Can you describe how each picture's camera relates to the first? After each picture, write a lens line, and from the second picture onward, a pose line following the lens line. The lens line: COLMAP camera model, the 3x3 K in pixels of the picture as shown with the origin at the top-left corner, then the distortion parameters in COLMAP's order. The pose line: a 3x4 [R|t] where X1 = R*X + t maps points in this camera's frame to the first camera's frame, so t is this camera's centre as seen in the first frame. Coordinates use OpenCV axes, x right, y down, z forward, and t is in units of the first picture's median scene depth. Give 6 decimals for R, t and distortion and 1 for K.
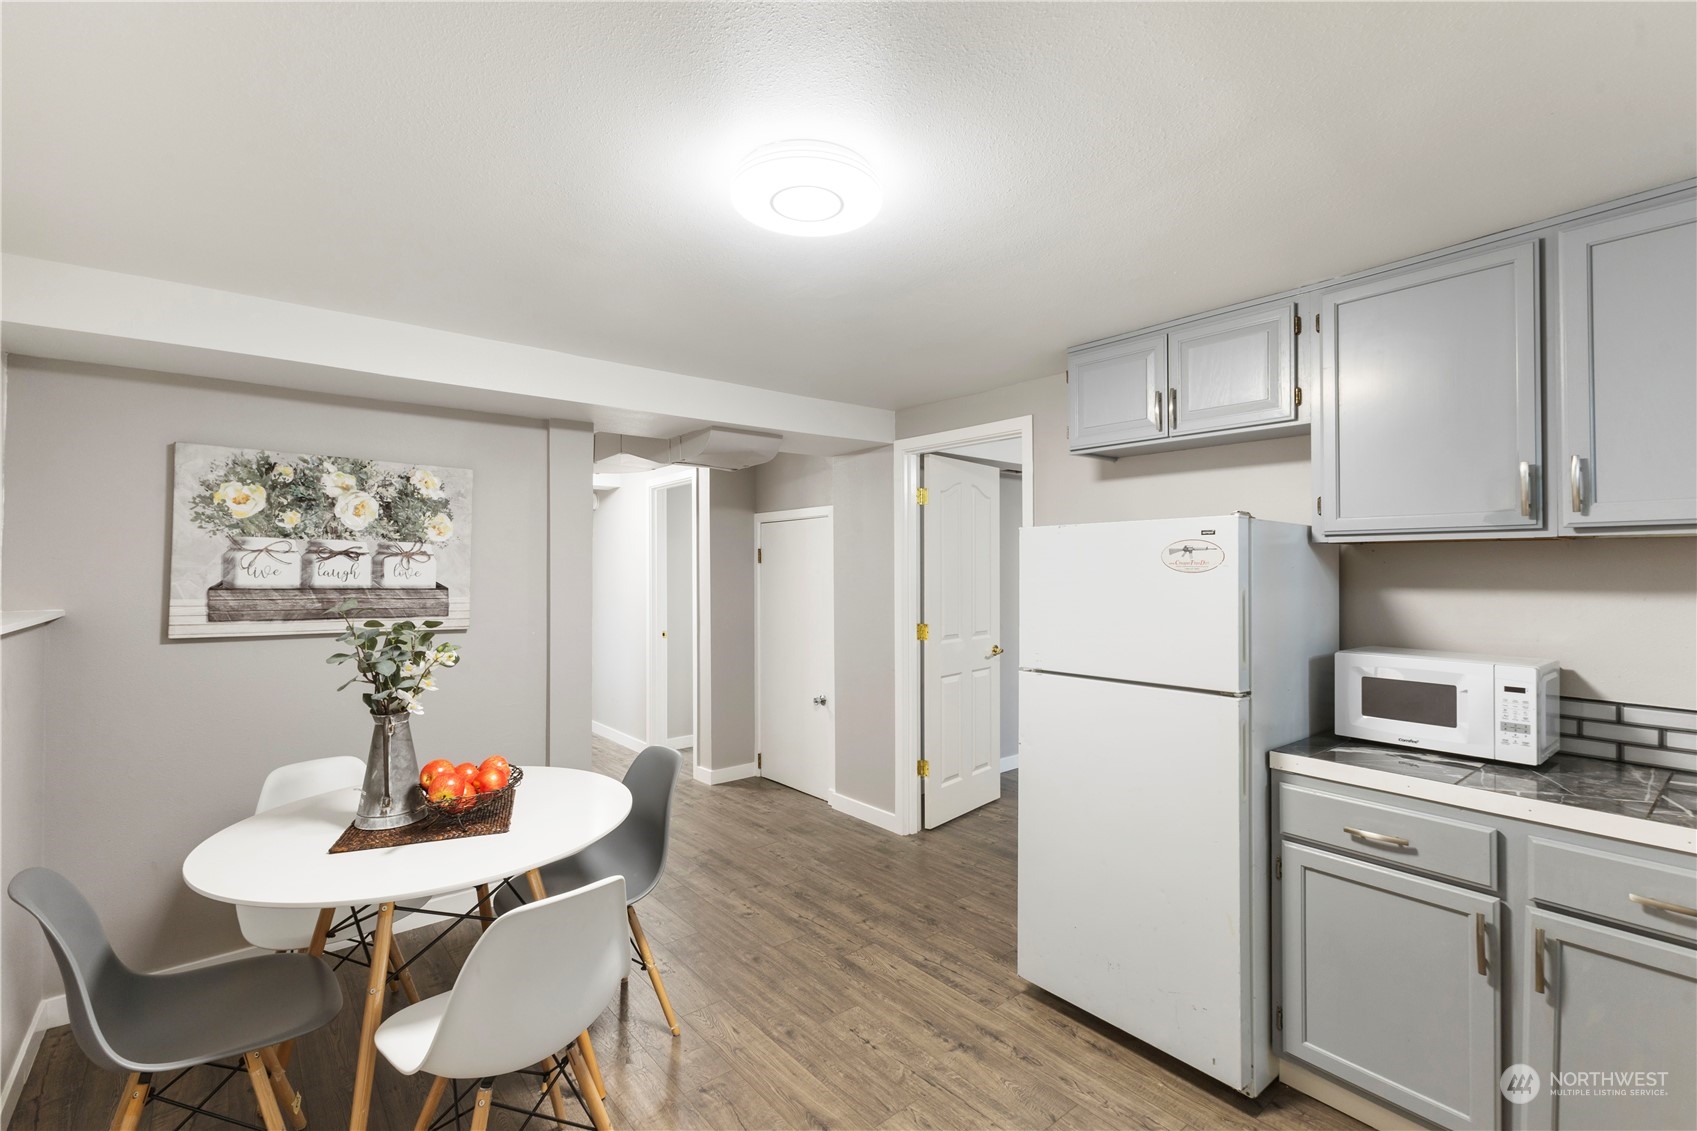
lens RADIAL K [[744.2, 0, 844.3], [0, 744.2, 558.8], [0, 0, 1]] dist [0.009032, -0.000504]
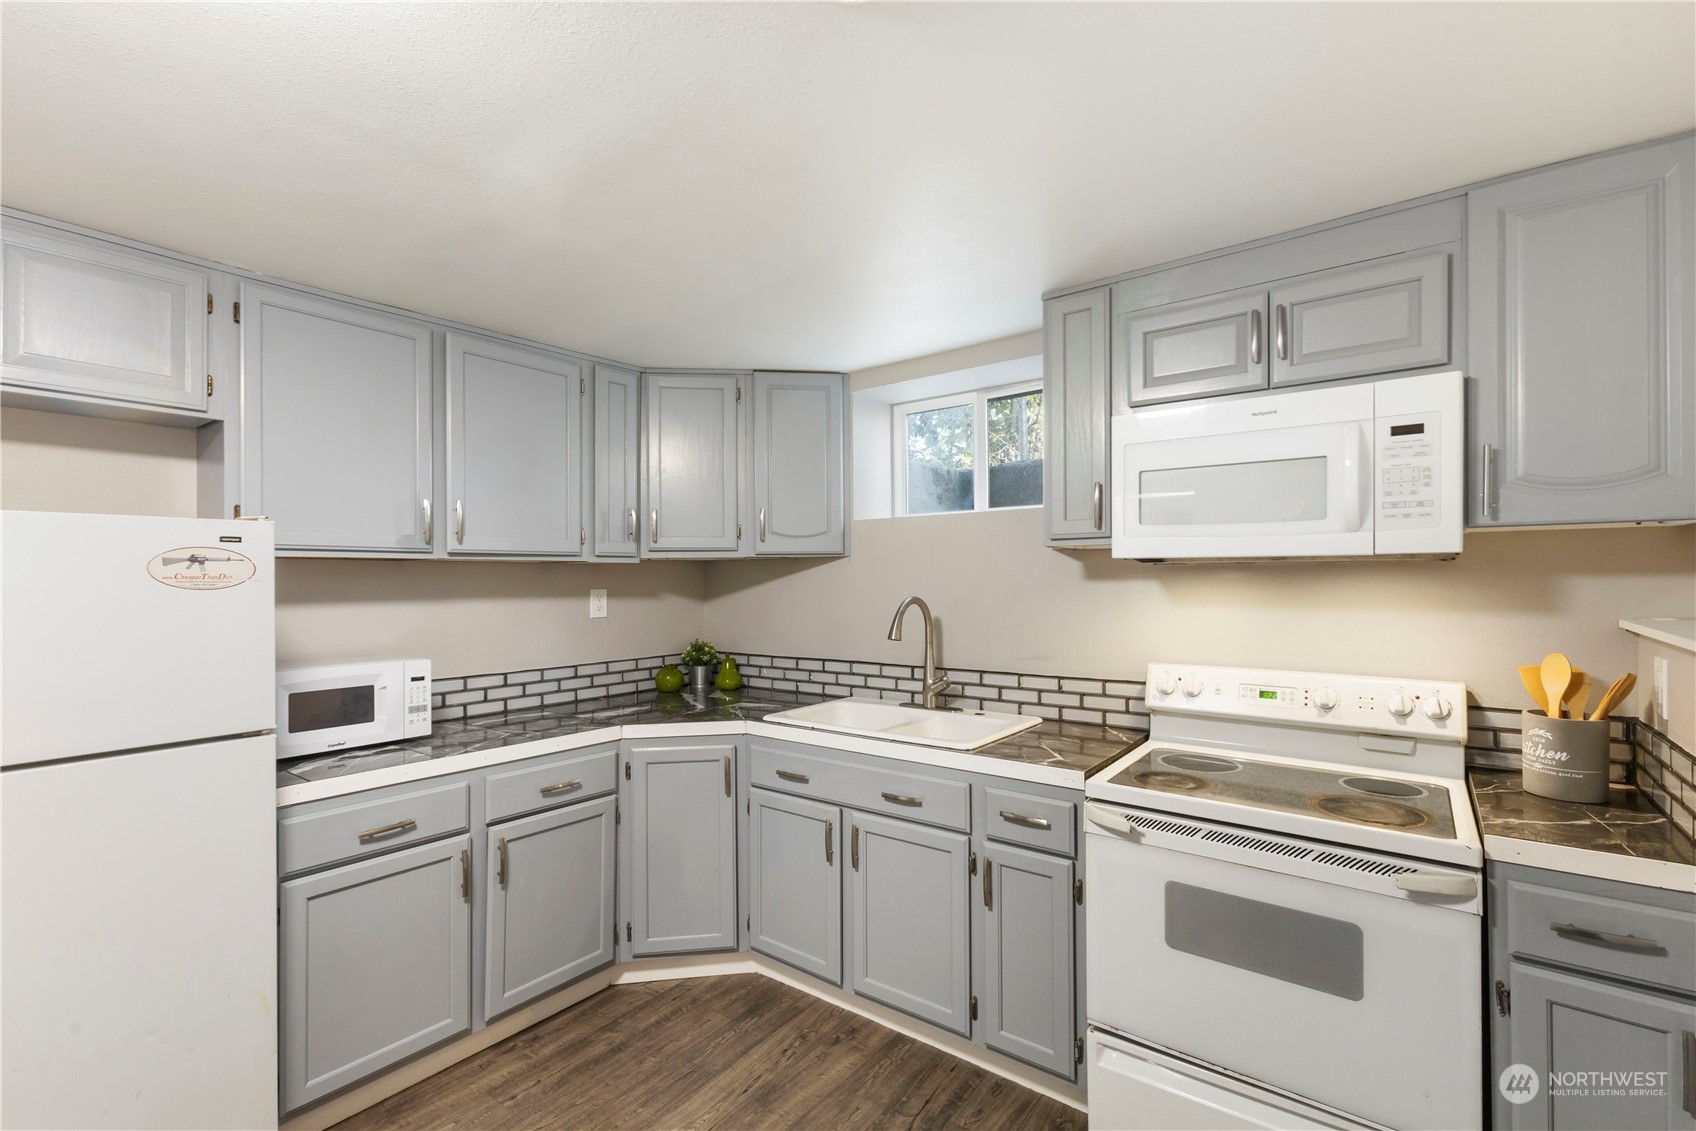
lens RADIAL K [[743.8, 0, 846.4], [0, 743.8, 578.7], [0, 0, 1]] dist [0.009032, -0.000504]
pose [[-0.222036, 0.002637, 0.975035, -0.490531], [-0.010164, 0.999936, -0.005018, 0.004814], [-0.974986, -0.011024, -0.221995, 0.574312]]
